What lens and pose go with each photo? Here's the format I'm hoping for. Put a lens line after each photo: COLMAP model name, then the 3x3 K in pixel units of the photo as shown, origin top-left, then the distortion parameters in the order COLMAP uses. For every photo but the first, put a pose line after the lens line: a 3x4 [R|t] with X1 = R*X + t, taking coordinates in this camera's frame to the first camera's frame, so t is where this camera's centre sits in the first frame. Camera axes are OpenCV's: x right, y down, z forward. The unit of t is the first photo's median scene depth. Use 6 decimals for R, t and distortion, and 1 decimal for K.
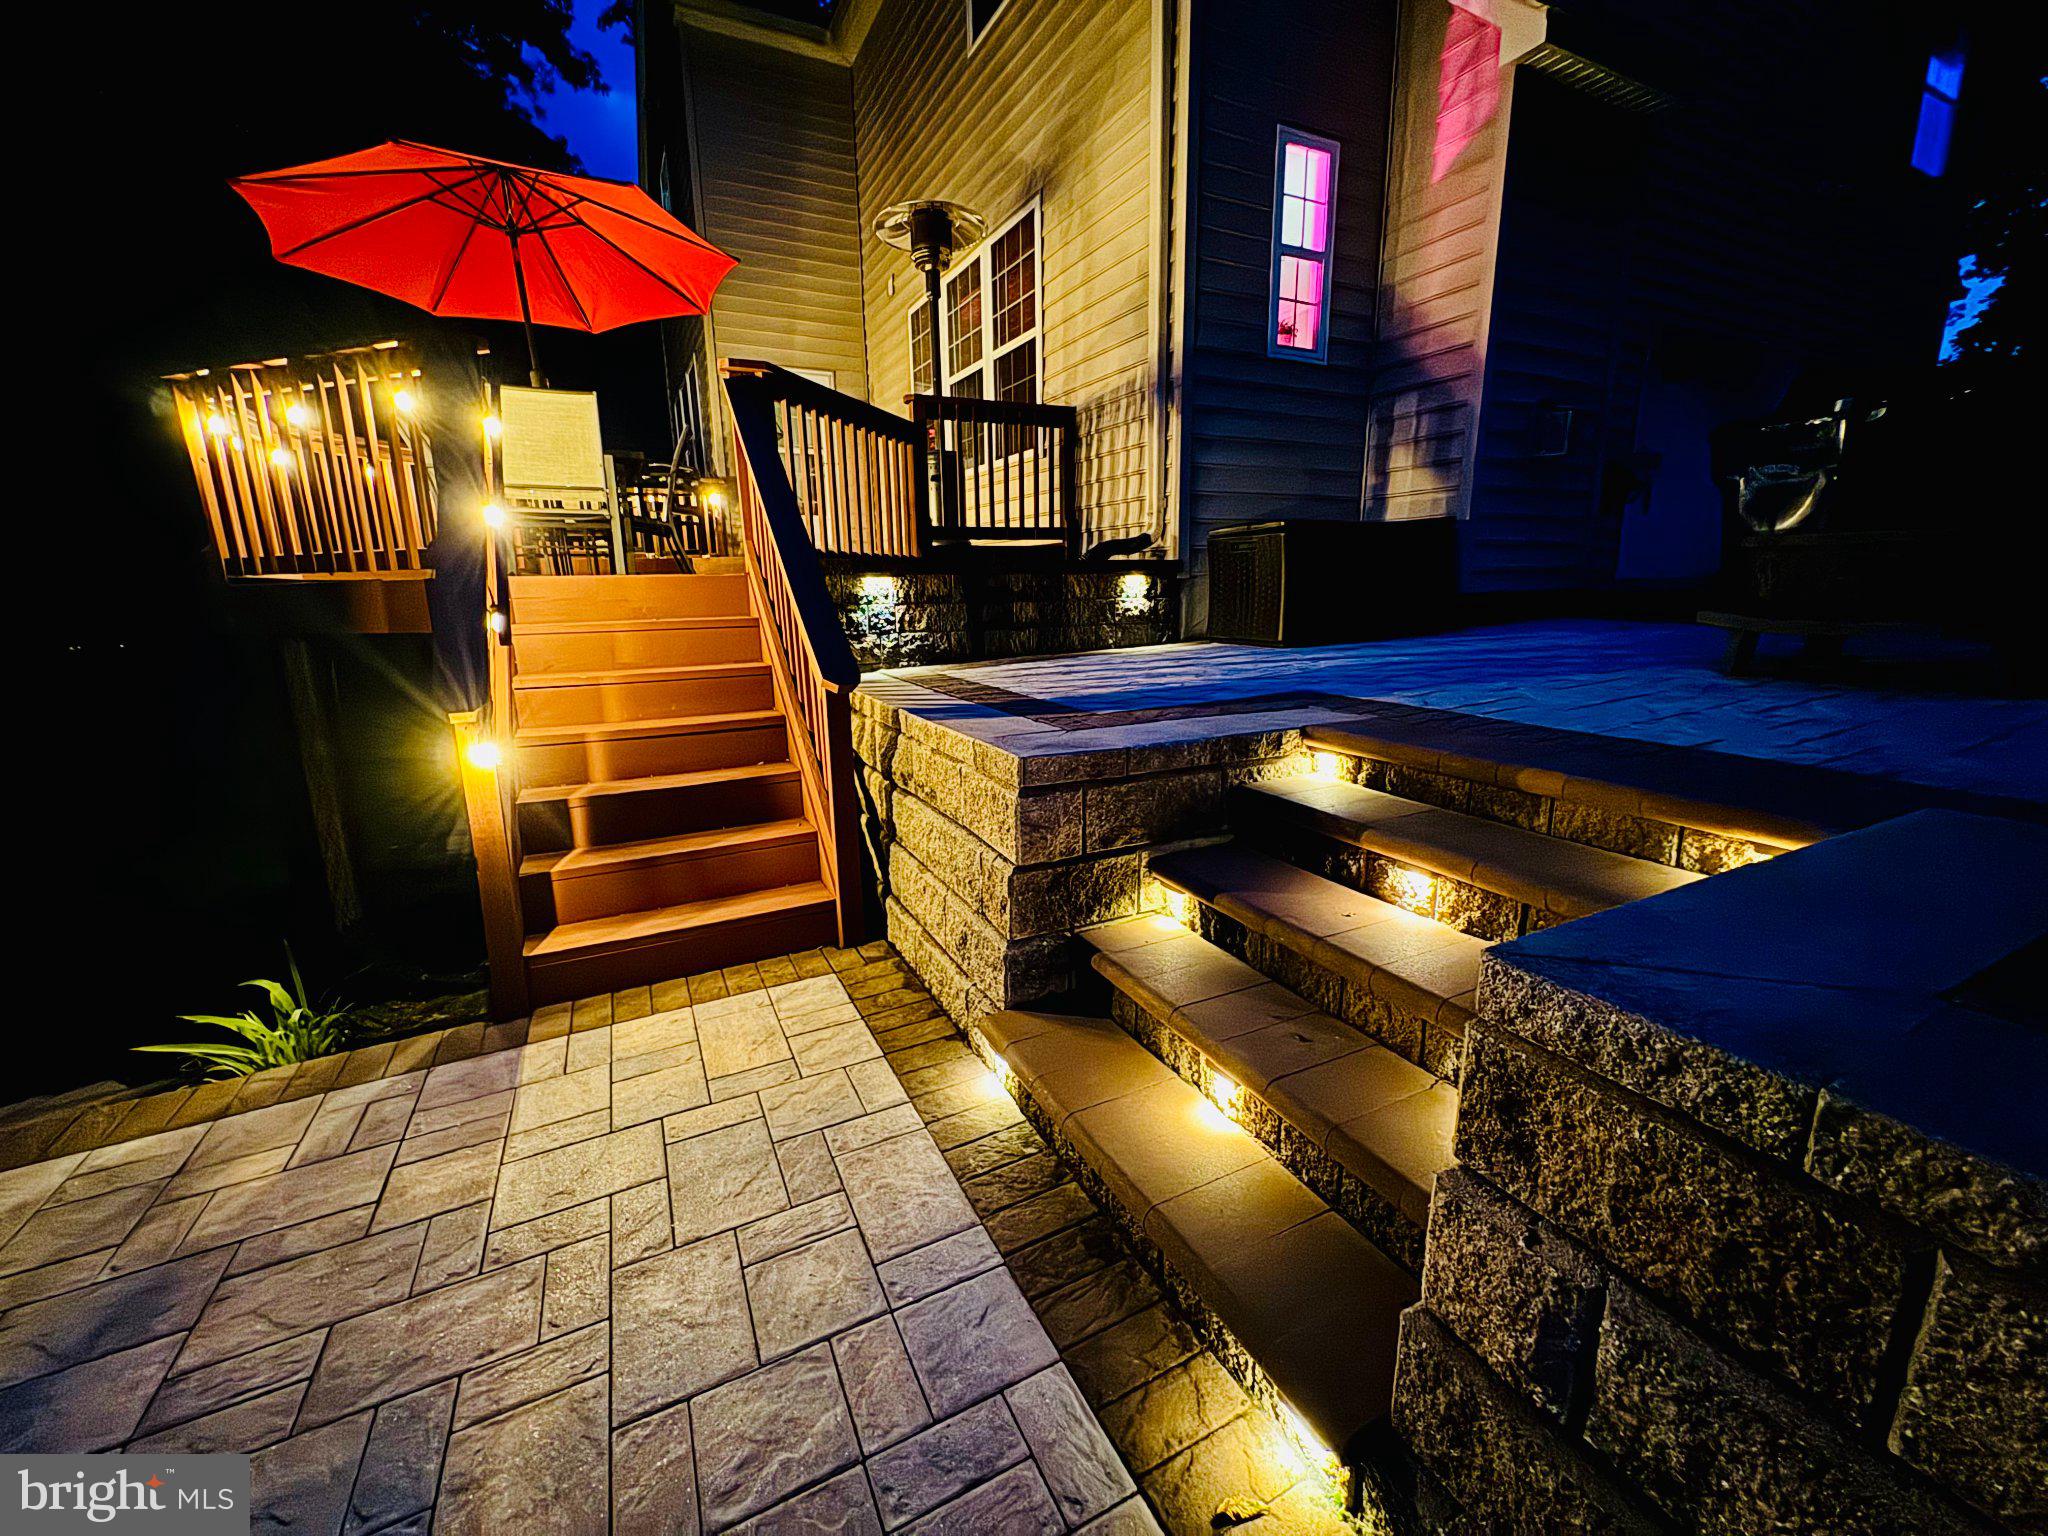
lens RADIAL K [[815.3, 0, 1023.9], [0, 815.3, 764.5], [0, 0, 1]] dist [-0.000592, -0.000182]
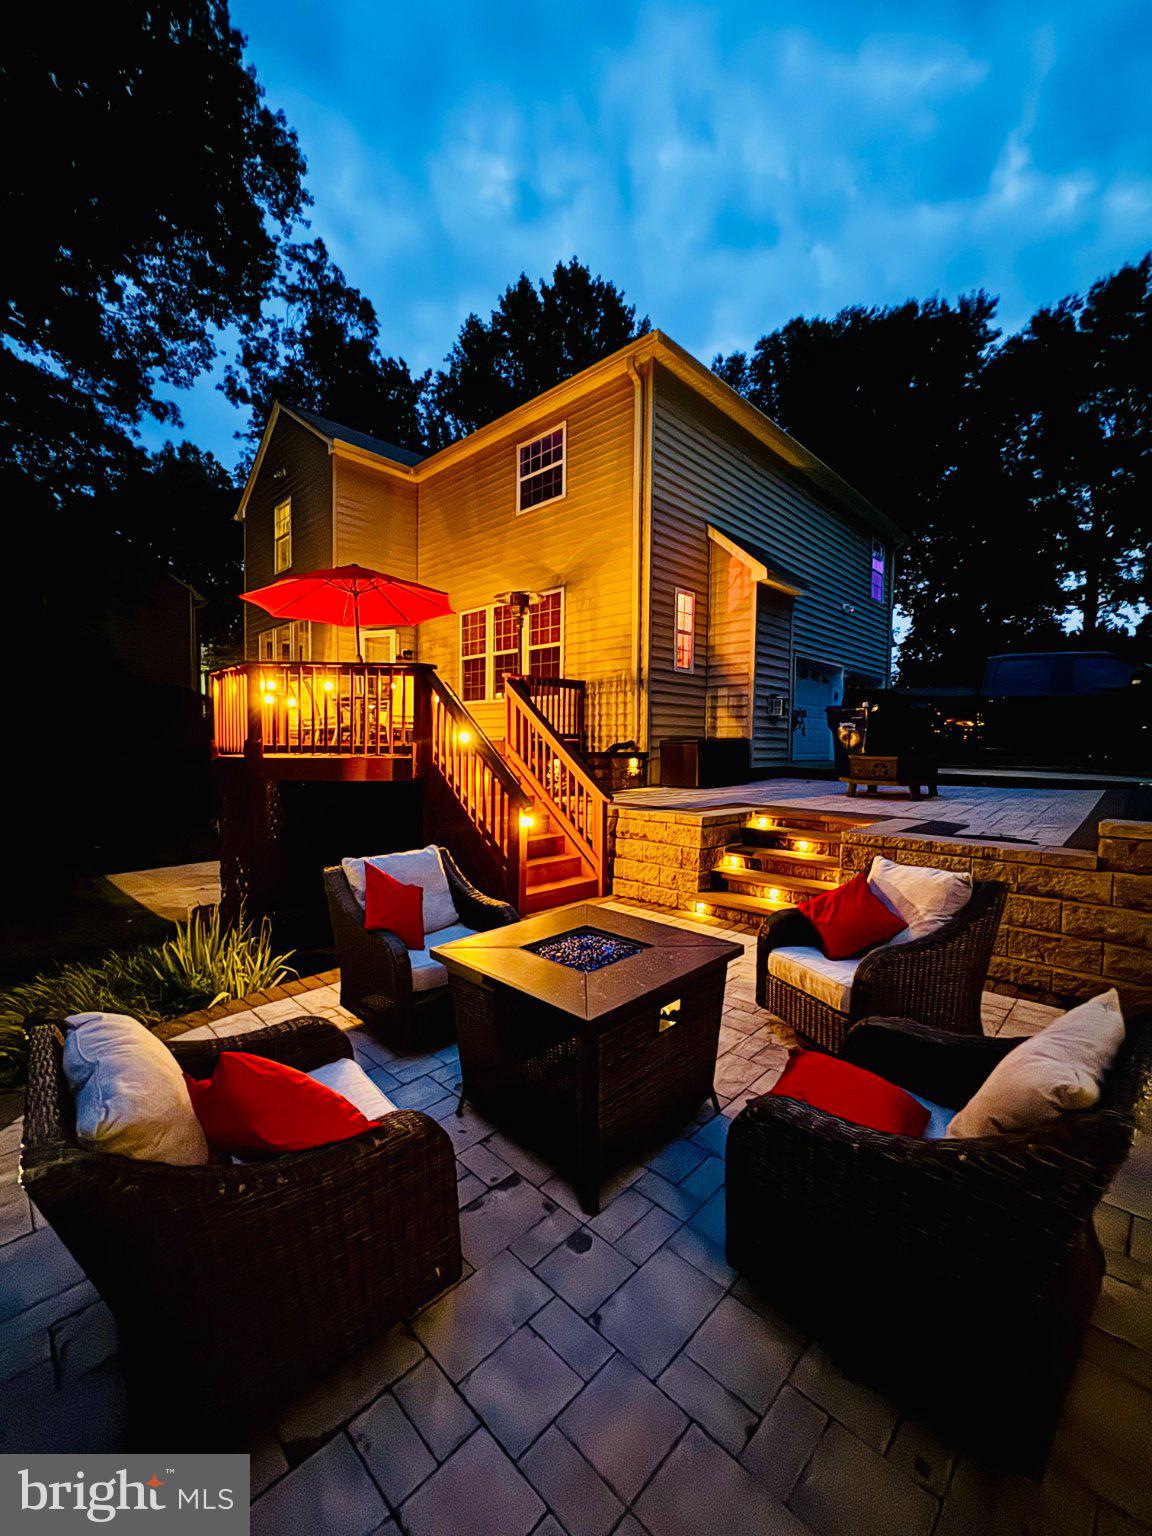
lens RADIAL K [[611.5, 0, 576.0], [0, 611.5, 768.0], [0, 0, 1]] dist [-0.000592, -0.000182]
pose [[0.945981, 0.015917, 0.323831, -0.574496], [0.044002, 0.983250, -0.176868, 0.094320], [-0.321222, 0.181563, 0.929436, -0.557417]]
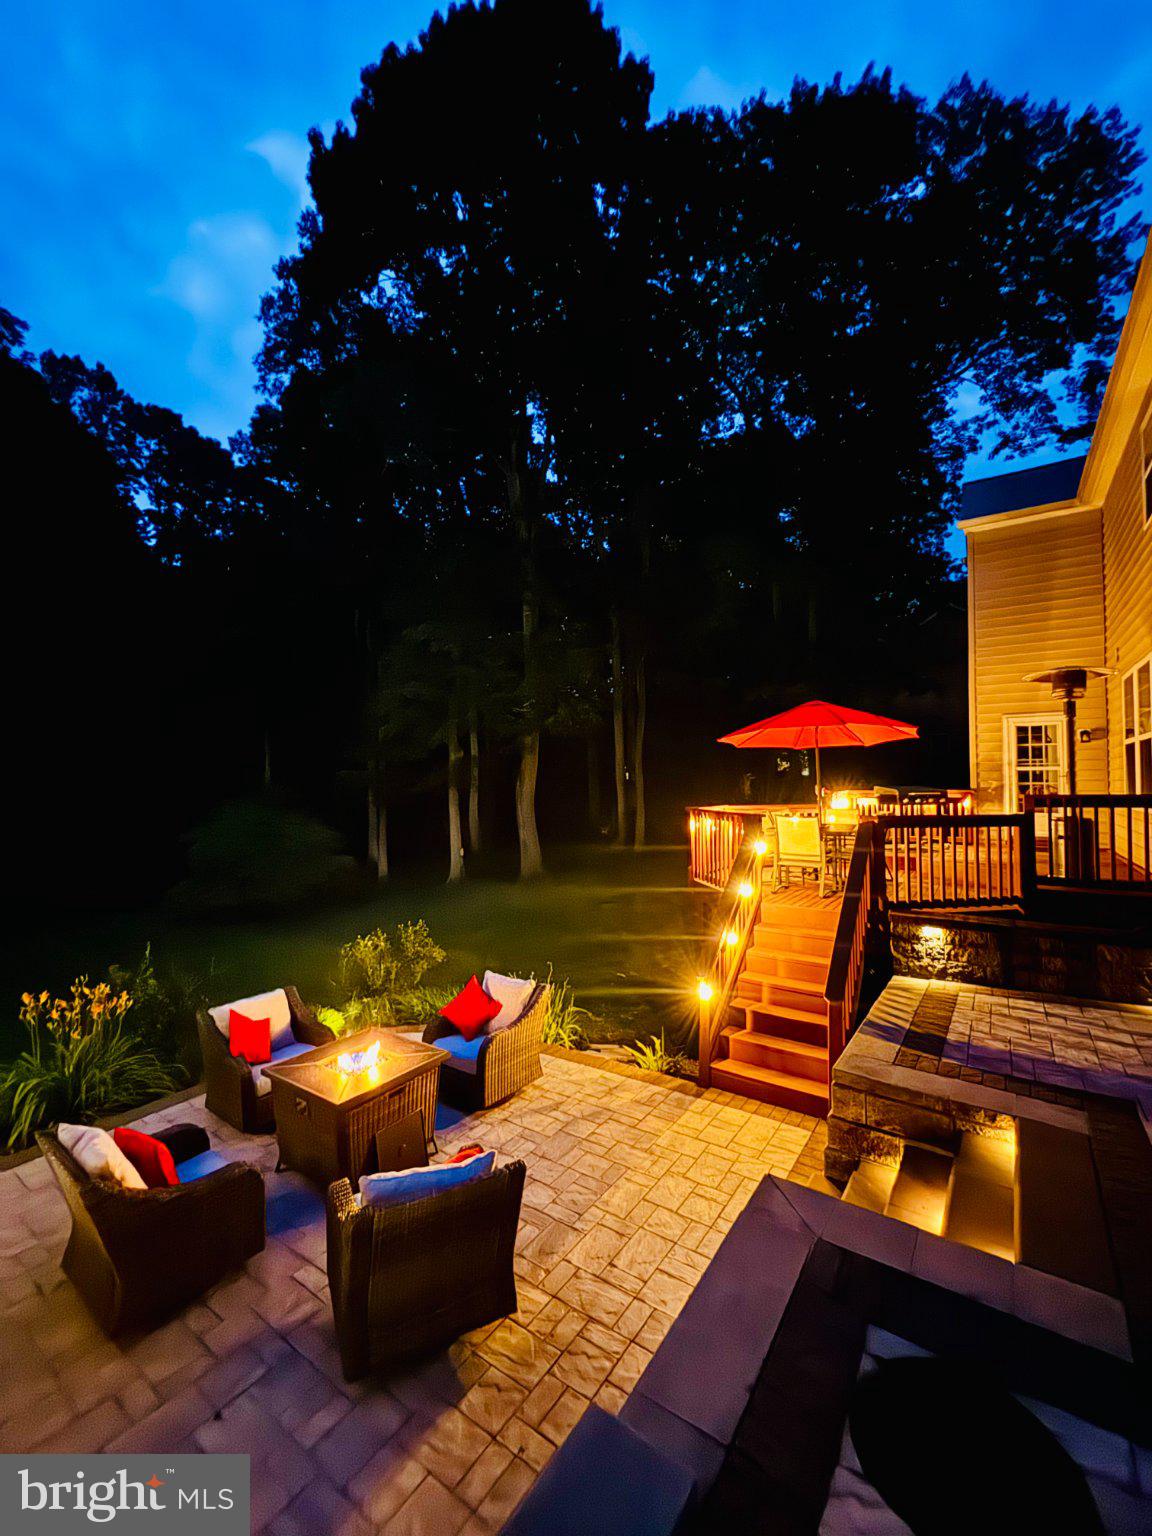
lens RADIAL K [[611.8, 0, 582.6], [0, 611.8, 776.5], [0, 0, 1]] dist [-0.001568, 0.000545]
pose [[0.480923, 0.002262, -0.876760, 0.511383], [-0.194898, 0.975253, -0.104390, -0.216252], [0.854826, 0.221082, 0.469463, -0.290217]]
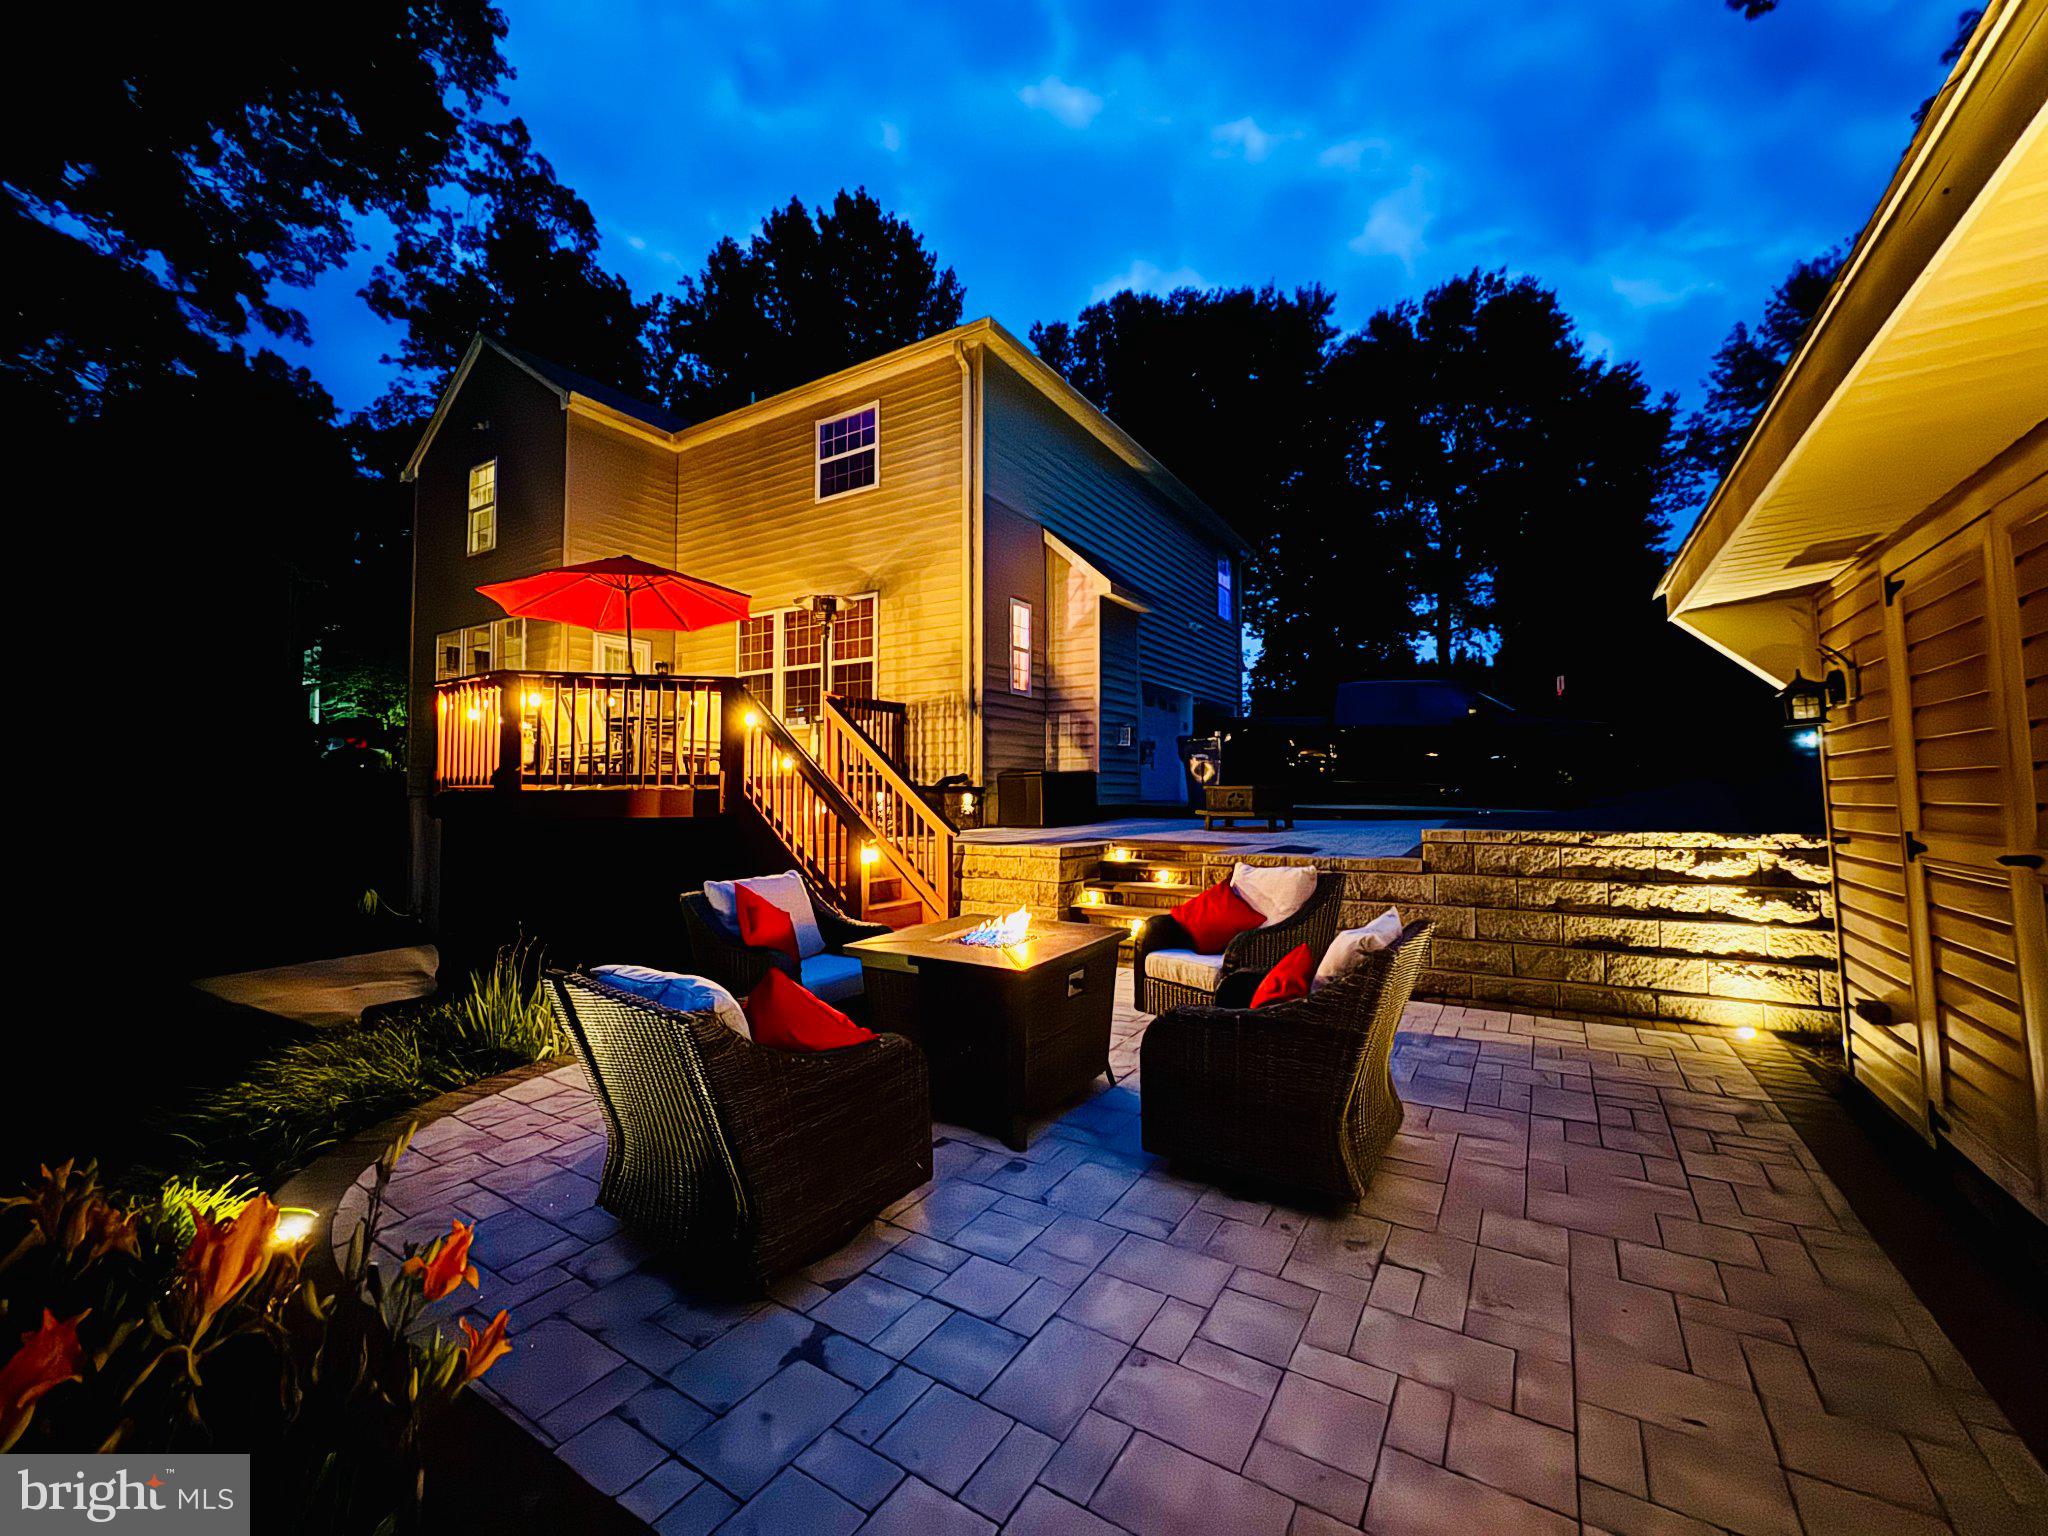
lens RADIAL K [[815.3, 0, 1023.9], [0, 815.3, 764.5], [0, 0, 1]] dist [-0.000592, -0.000182]
pose [[0.857950, 0.037766, 0.512343, -0.750970], [0.098035, 0.966932, -0.235441, 0.174945], [-0.504293, 0.252224, 0.825876, -0.712568]]
